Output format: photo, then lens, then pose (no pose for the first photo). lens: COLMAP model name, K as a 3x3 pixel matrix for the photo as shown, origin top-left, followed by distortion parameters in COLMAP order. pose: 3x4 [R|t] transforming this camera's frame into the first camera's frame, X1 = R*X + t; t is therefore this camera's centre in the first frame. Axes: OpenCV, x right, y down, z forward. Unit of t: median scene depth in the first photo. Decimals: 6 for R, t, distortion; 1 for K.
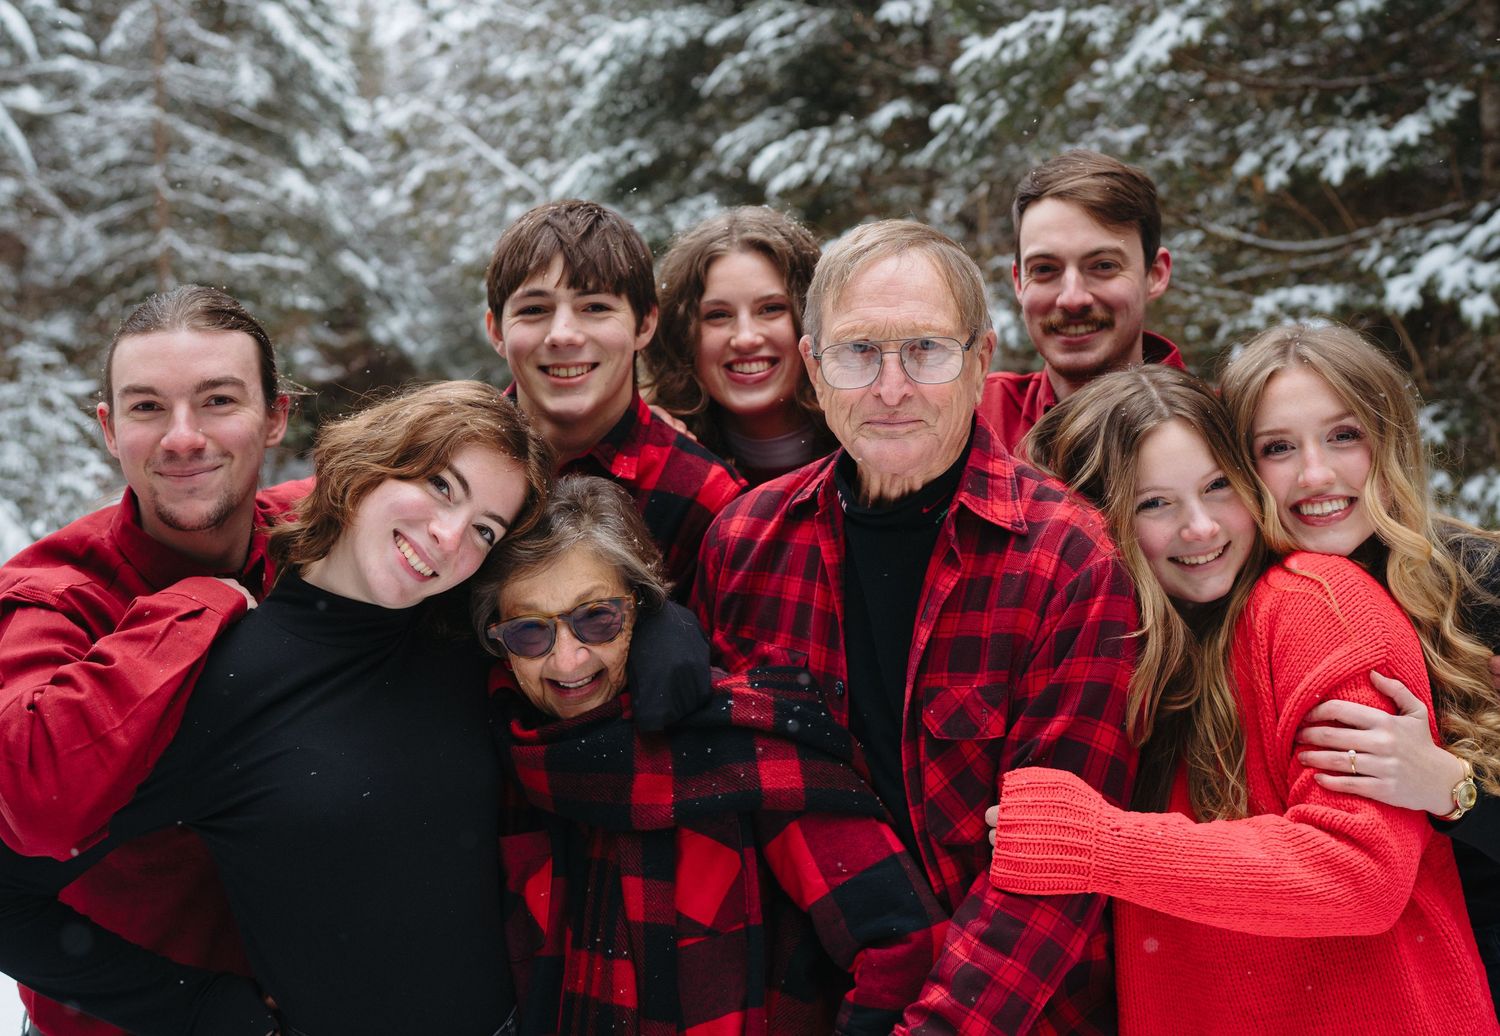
lens RADIAL K [[1785.8, 0, 735.7], [0, 1785.8, 439.6], [0, 0, 1]] dist [-0.004479, -0.006772]
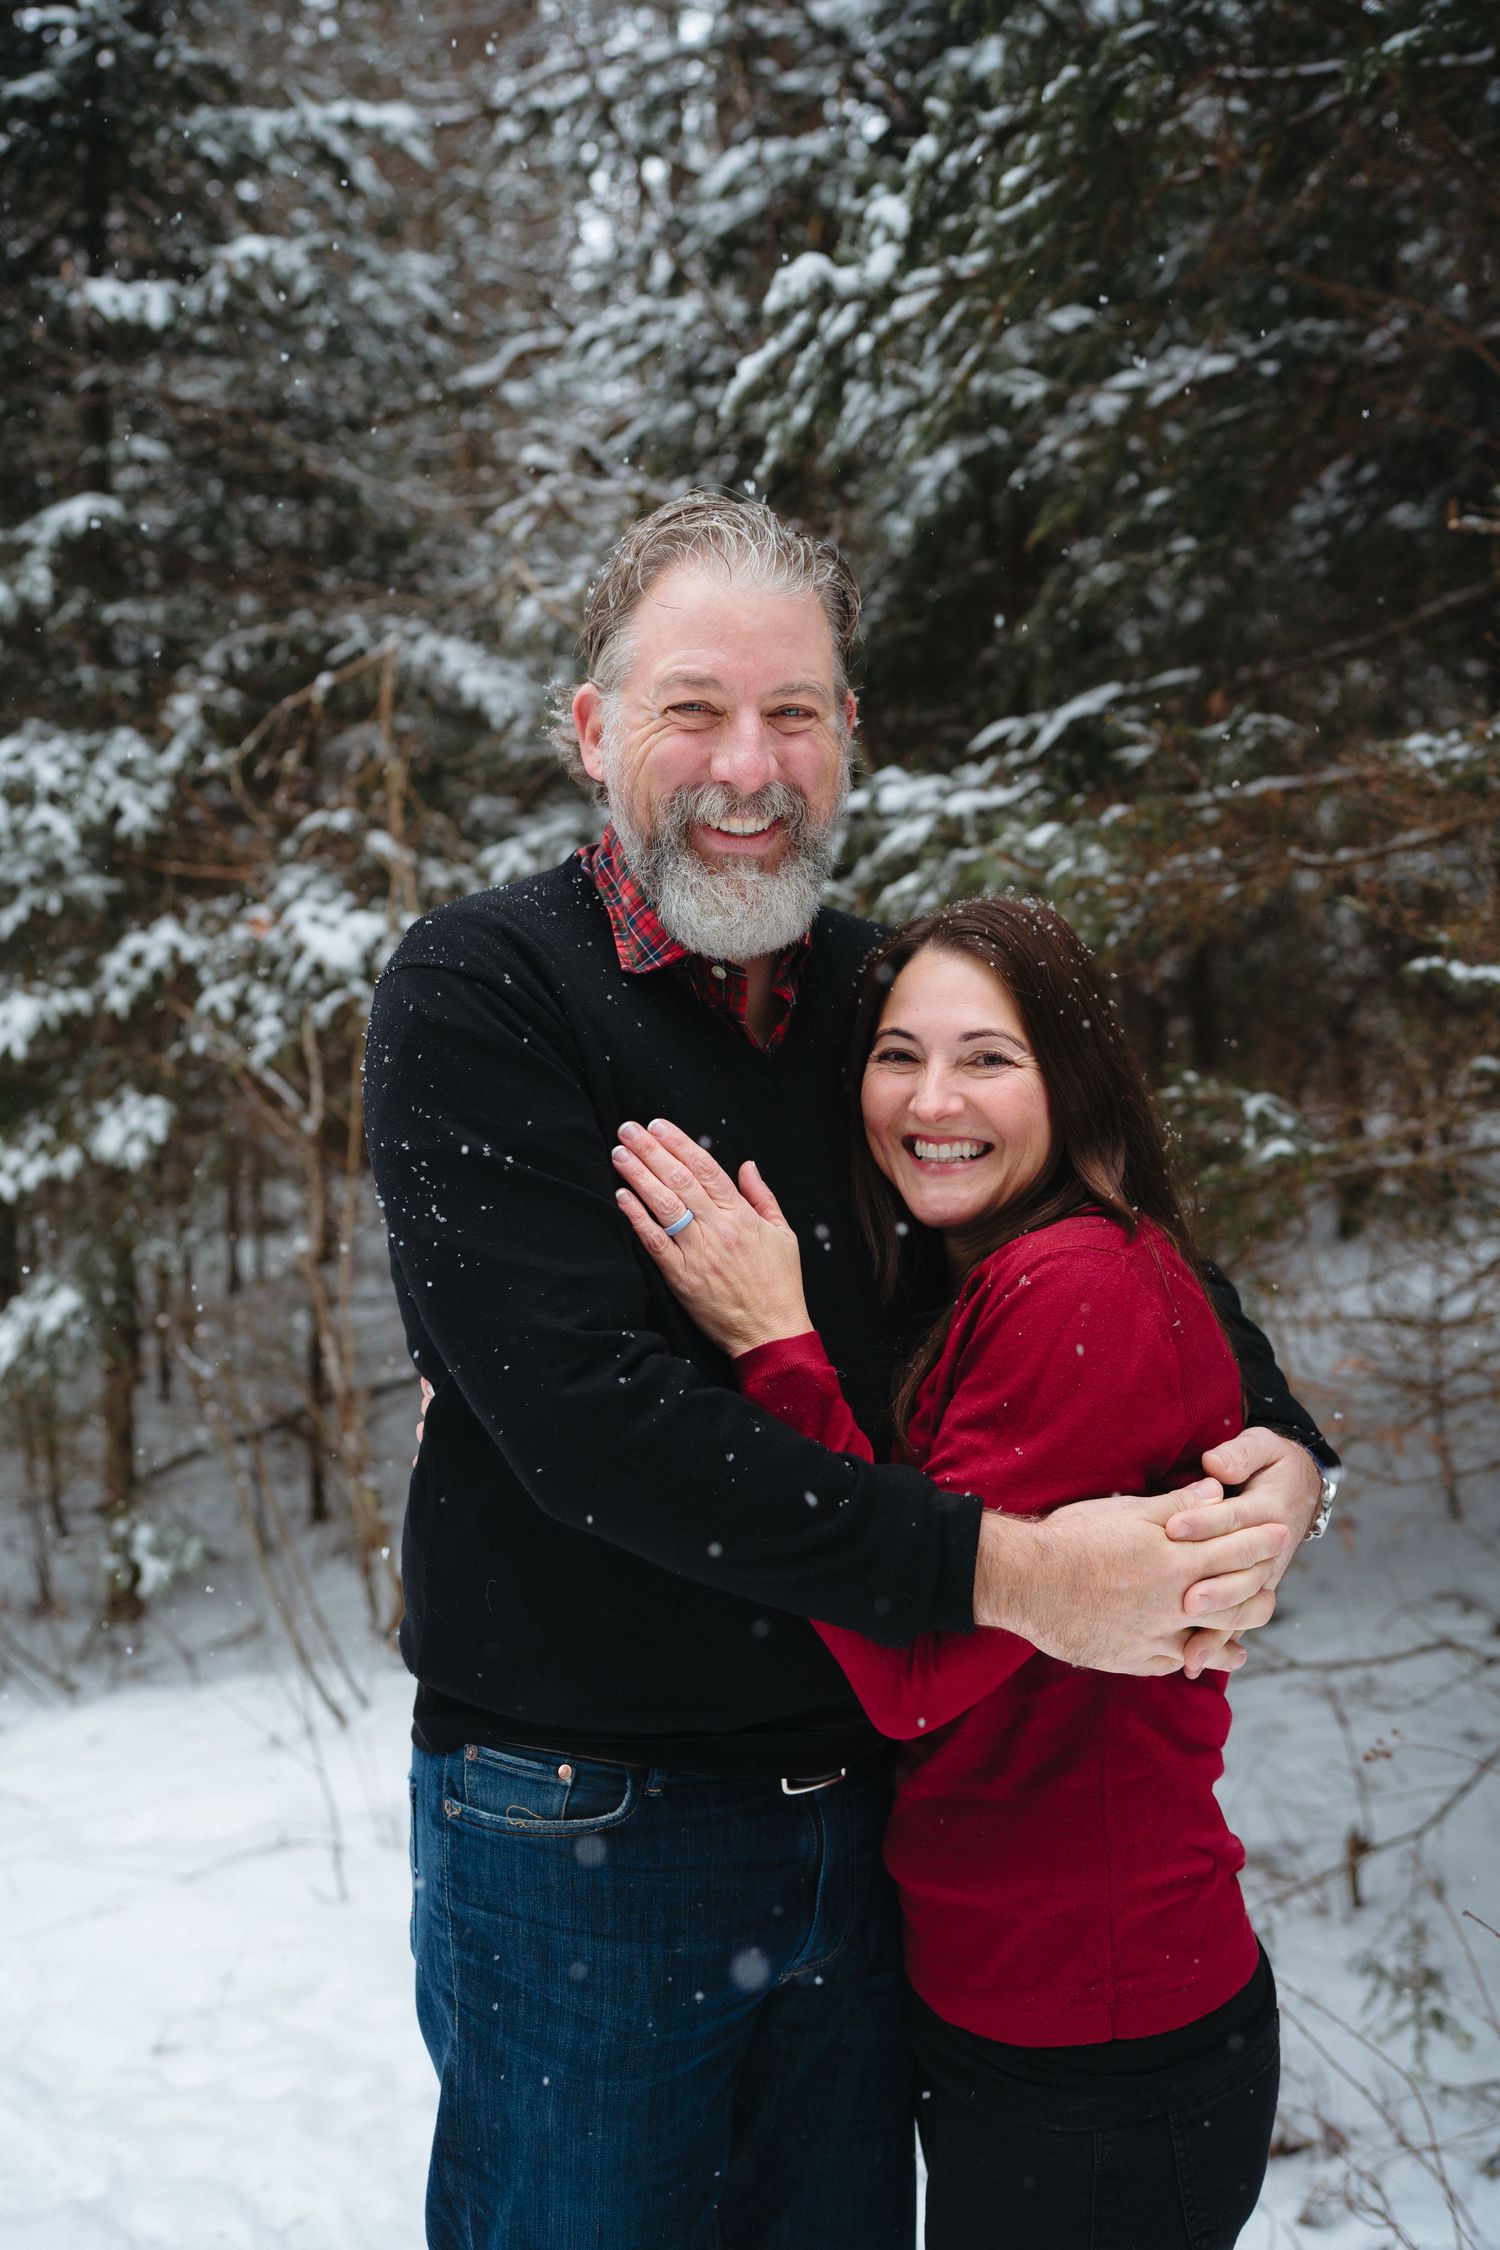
lens RADIAL K [[2181.6, 0, 751.3], [0, 2181.6, 1136.2], [0, 0, 1]] dist [-0.007895, 0.021173]
pose [[0.840554, -0.009805, 0.541639, -0.075428], [0.018923, 0.999757, -0.011267, 0.000504], [-0.541397, 0.019719, 0.840536, 0.346659]]
